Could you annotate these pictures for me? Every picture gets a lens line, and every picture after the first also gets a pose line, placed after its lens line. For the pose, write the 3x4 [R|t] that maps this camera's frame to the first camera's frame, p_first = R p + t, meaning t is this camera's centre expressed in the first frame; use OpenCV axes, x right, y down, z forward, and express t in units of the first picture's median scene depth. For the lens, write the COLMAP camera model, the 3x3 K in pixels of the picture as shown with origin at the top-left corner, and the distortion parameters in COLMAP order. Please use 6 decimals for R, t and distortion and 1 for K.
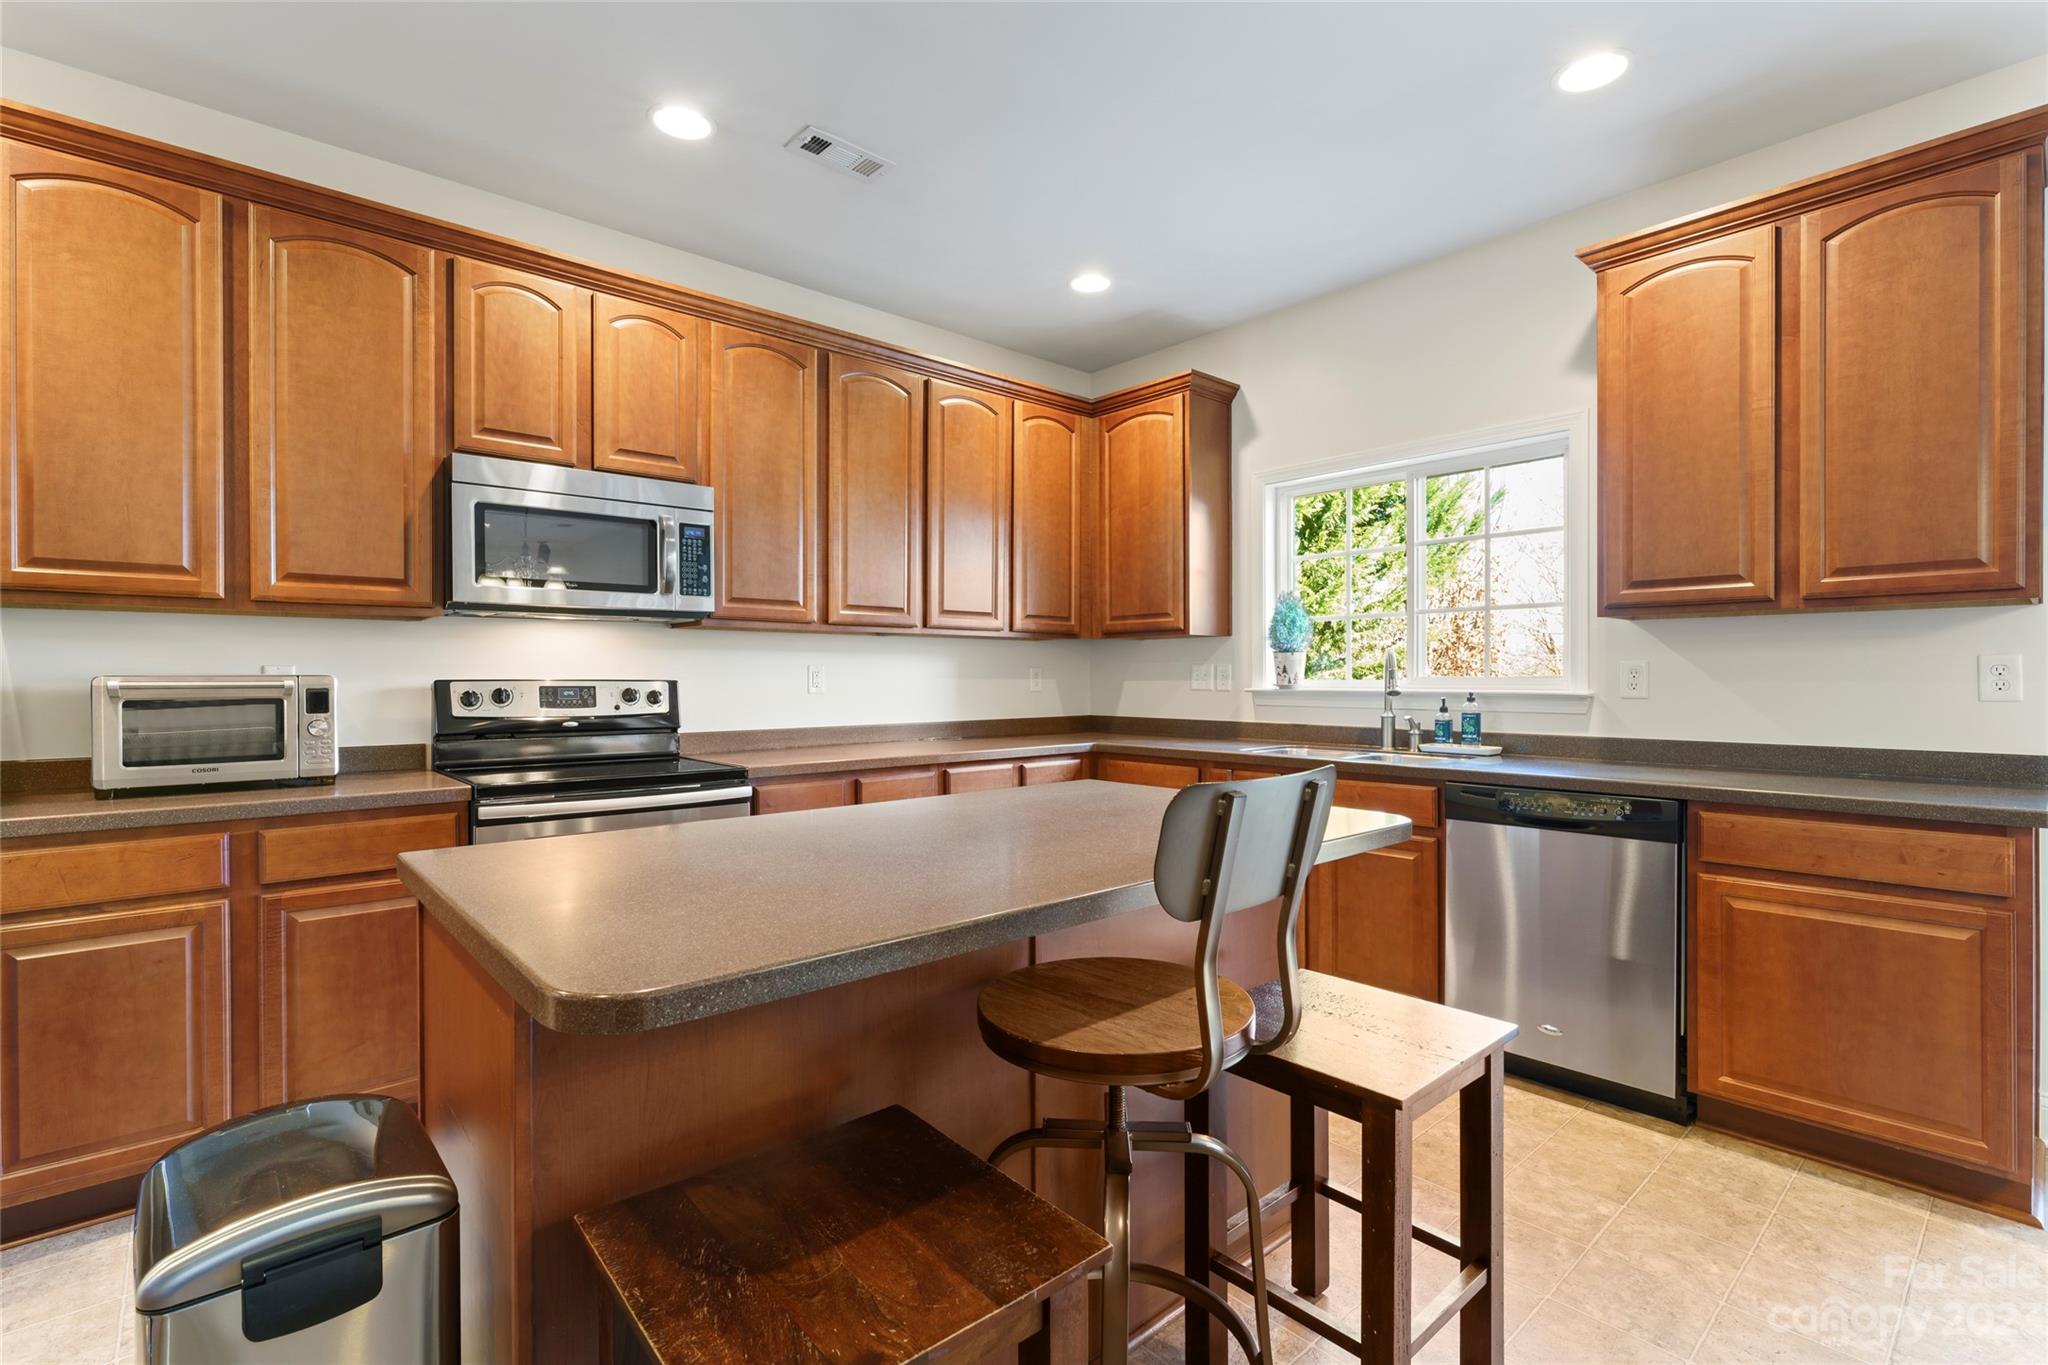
lens RADIAL K [[932.9, 0, 1022.4], [0, 932.9, 688.2], [0, 0, 1]] dist [-0.002089, 0.001345]
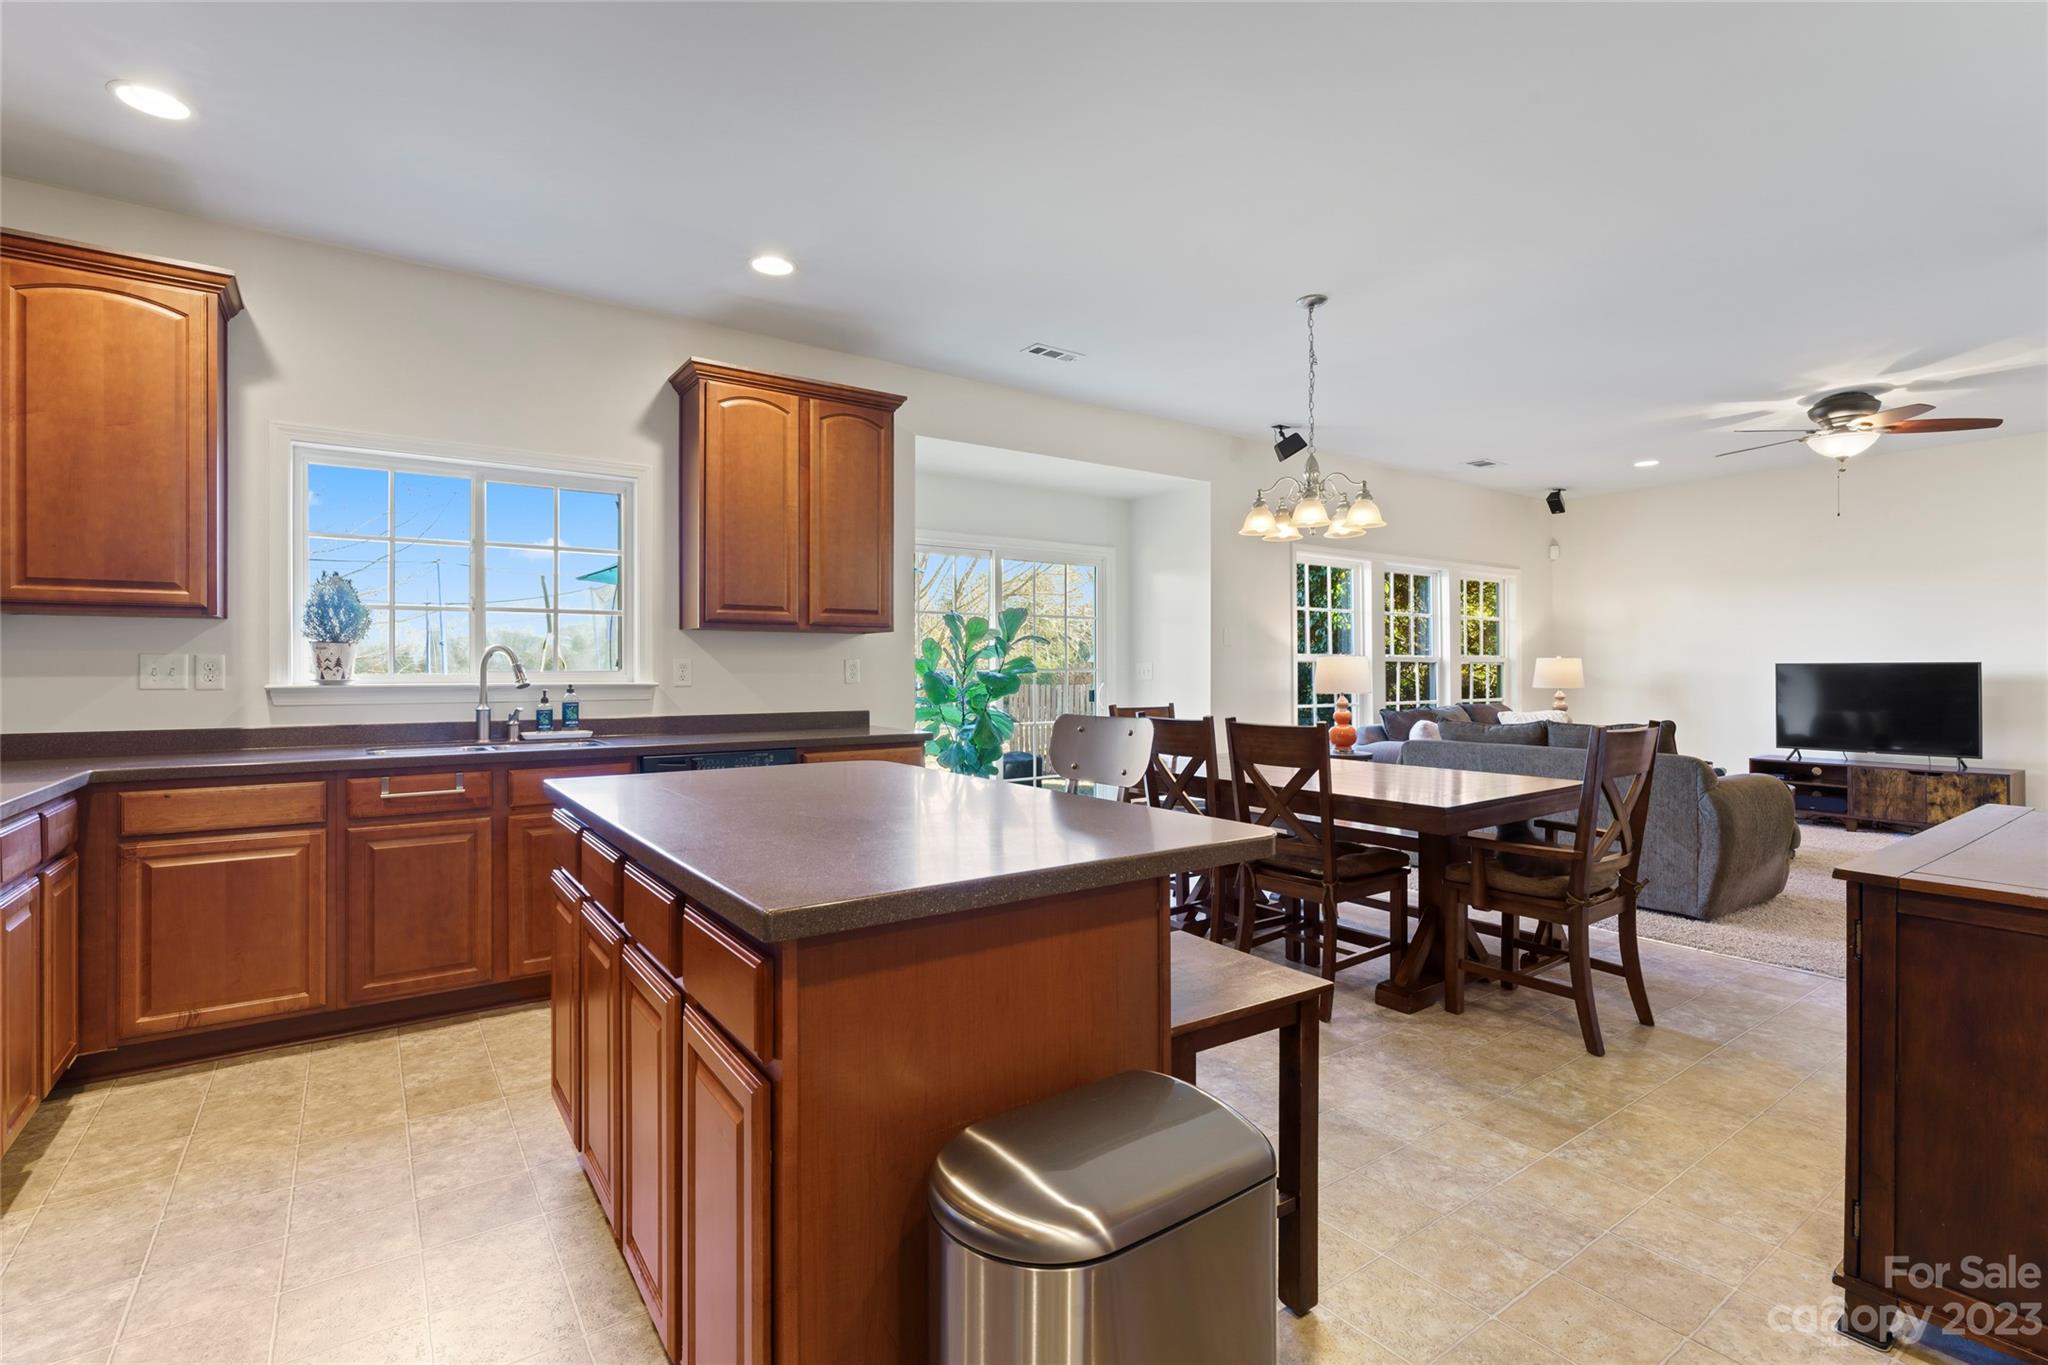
lens RADIAL K [[932.9, 0, 1040.6], [0, 932.9, 666.9], [0, 0, 1]] dist [-0.002089, 0.001345]
pose [[0.106205, 0.000814, 0.994344, -0.621091], [0.009938, 0.999949, -0.001880, -0.009385], [-0.994295, 0.010082, 0.106191, 0.315816]]
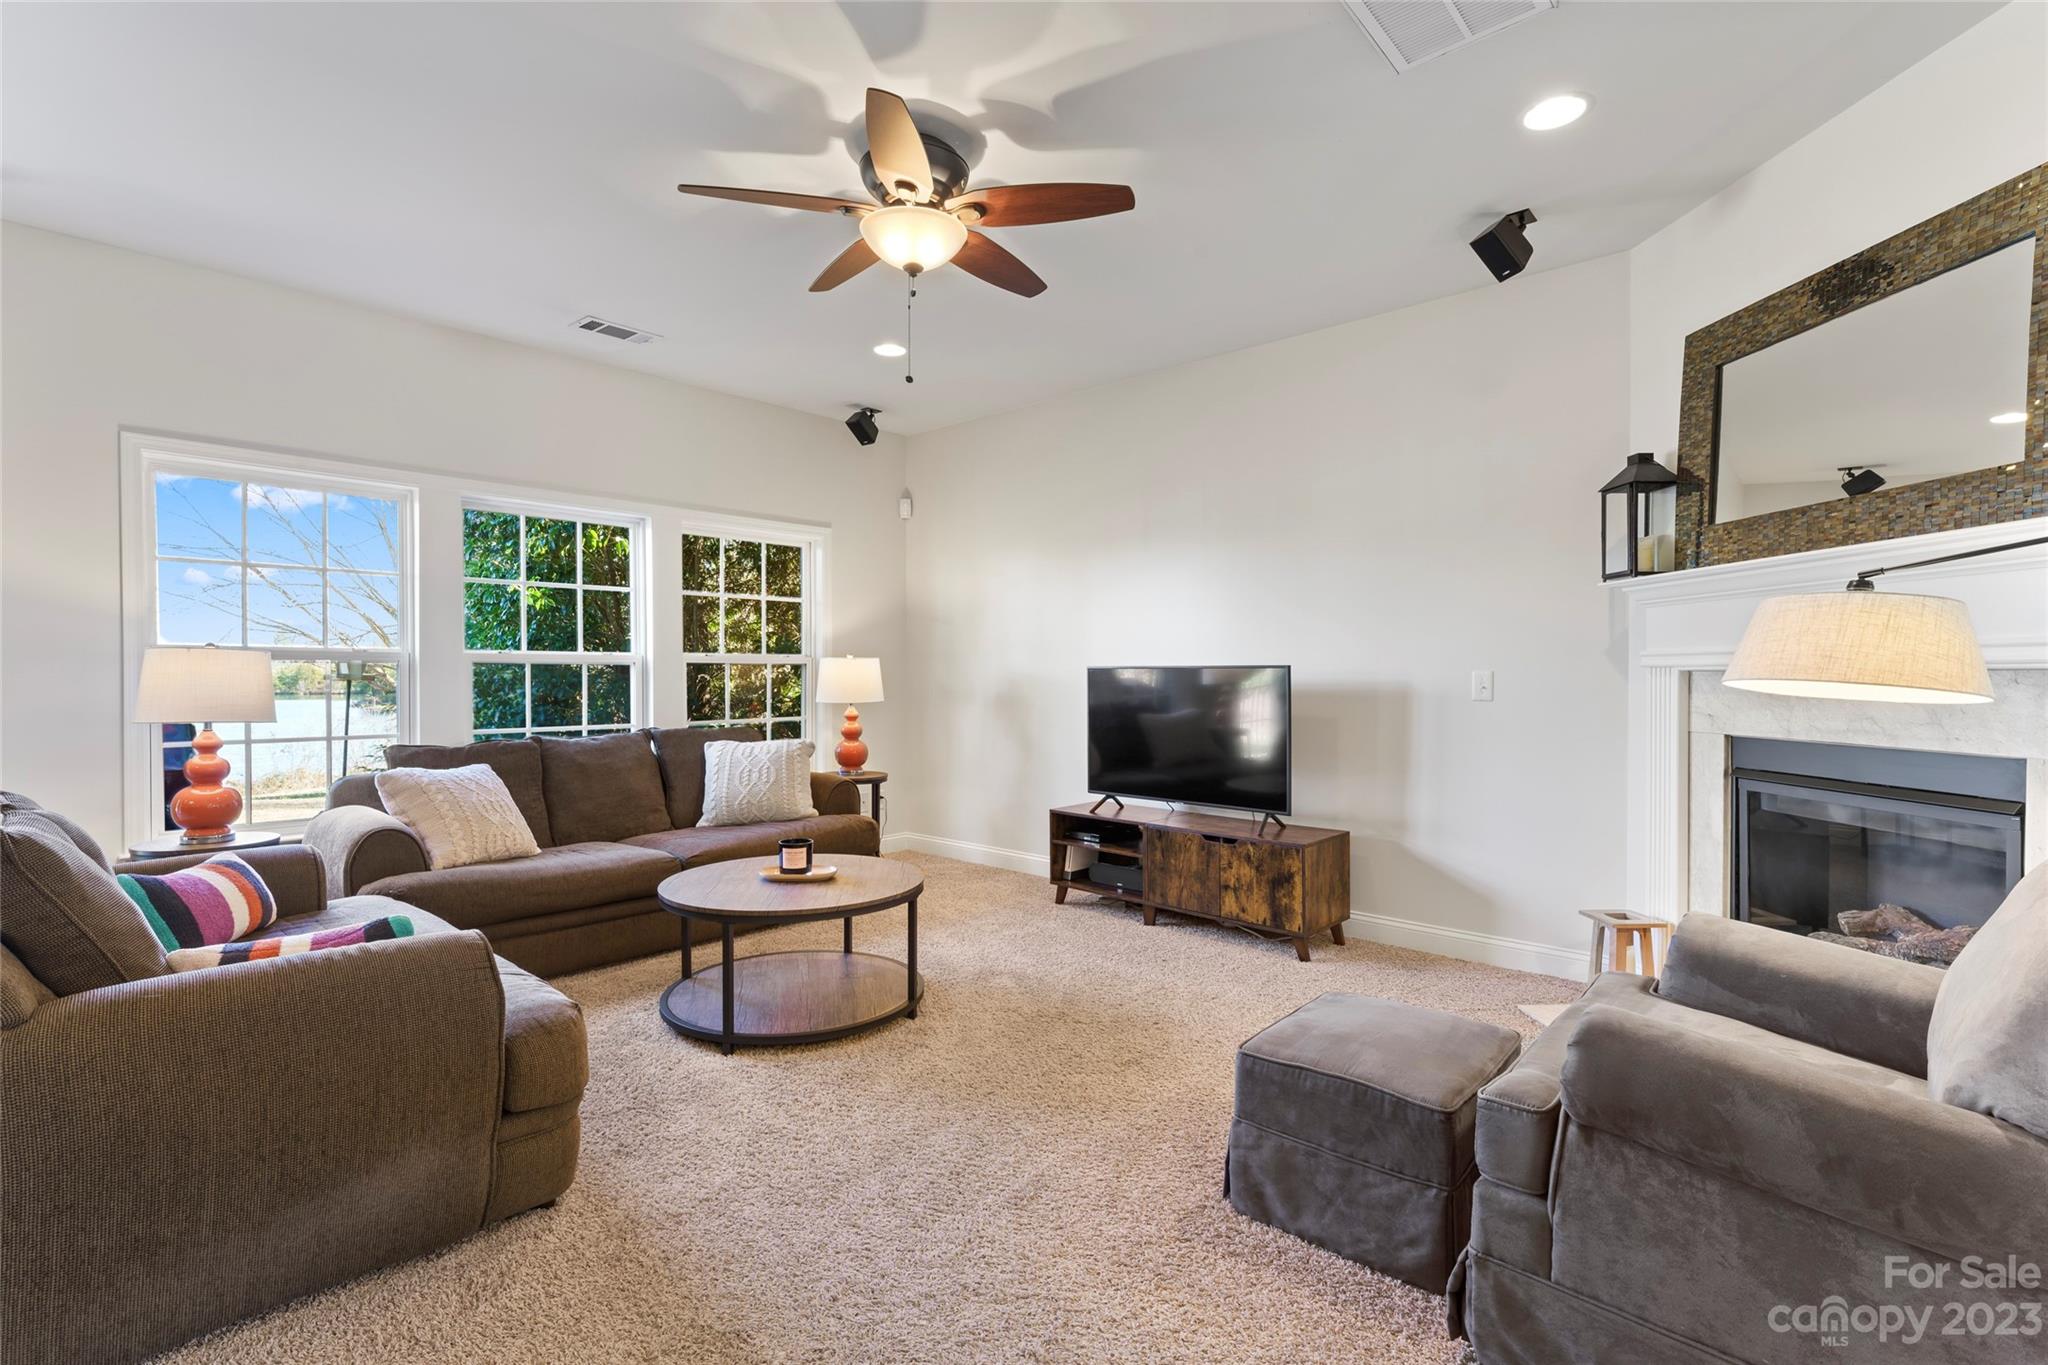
lens RADIAL K [[932.9, 0, 1032.9], [0, 932.9, 681.0], [0, 0, 1]] dist [-0.002089, 0.001345]
pose [[-0.111685, -0.015507, 0.993623, 0.326953], [0.005721, 0.999852, 0.016247, -0.006500], [-0.993727, 0.007499, -0.111580, -0.963889]]
